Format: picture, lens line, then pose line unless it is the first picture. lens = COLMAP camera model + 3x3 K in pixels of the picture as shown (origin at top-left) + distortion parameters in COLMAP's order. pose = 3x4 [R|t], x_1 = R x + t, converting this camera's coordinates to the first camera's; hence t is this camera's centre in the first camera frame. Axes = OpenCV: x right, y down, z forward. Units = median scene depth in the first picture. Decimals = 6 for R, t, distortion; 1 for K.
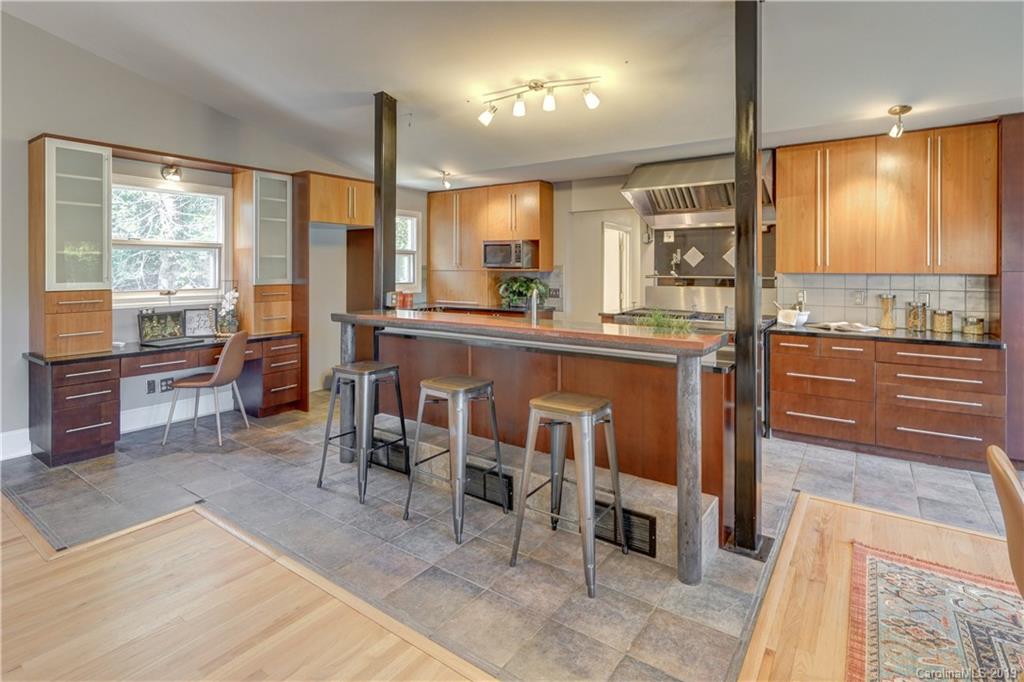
lens RADIAL K [[511.2, 0, 514.5], [0, 511.2, 265.5], [0, 0, 1]] dist [-0.001765, 0.000920]
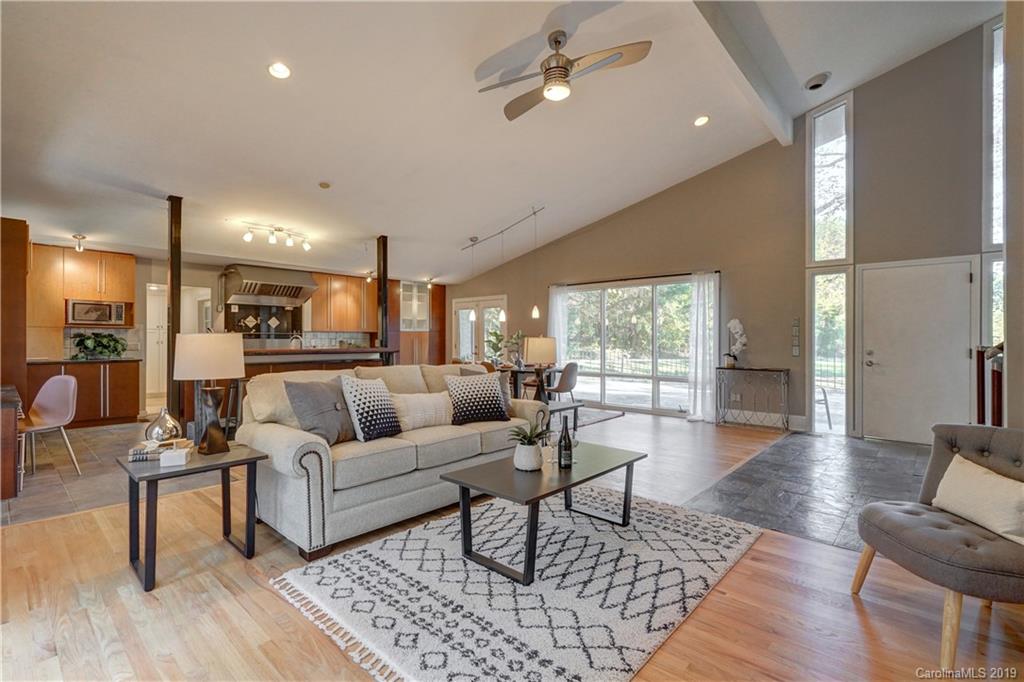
lens RADIAL K [[465.1, 0, 504.0], [0, 465.1, 338.9], [0, 0, 1]] dist [-0.003042, 0.000174]
pose [[0.131822, 0.000965, 0.991273, -1.310719], [-0.006000, 0.999982, -0.000176, 0.044014], [-0.991255, -0.005925, 0.131826, -0.054790]]
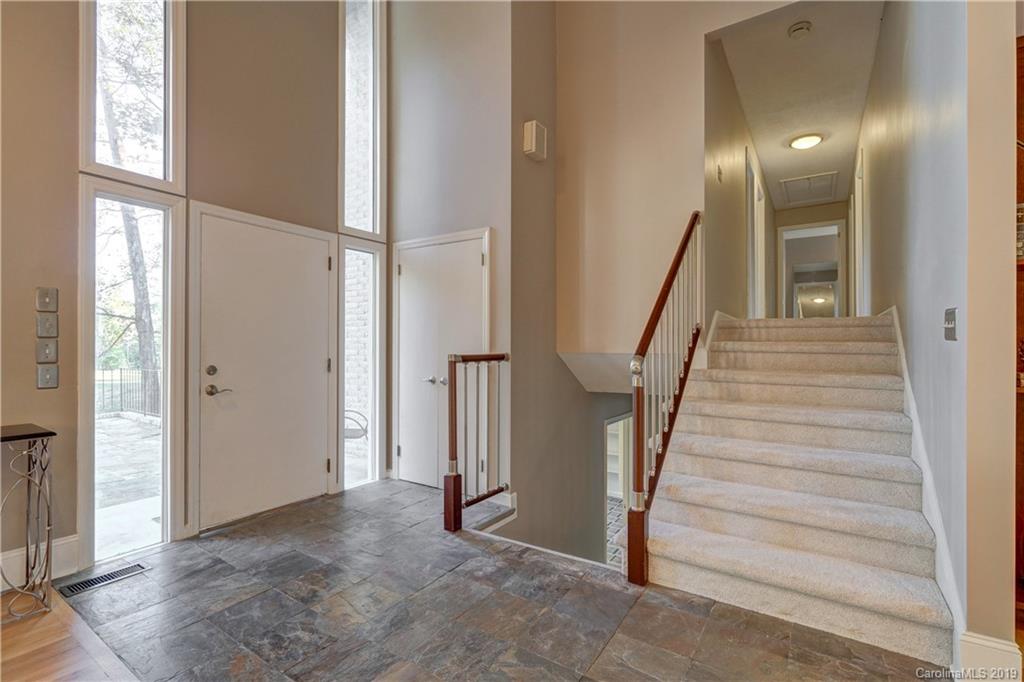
lens RADIAL K [[463.8, 0, 515.7], [0, 463.8, 345.2], [0, 0, 1]] dist [-0.003361, 0.000176]
pose [[-0.999710, -0.000037, -0.024073, -0.353062], [0.000176, 0.999961, -0.008838, 0.044487], [0.024072, -0.008840, -0.999671, -0.181508]]
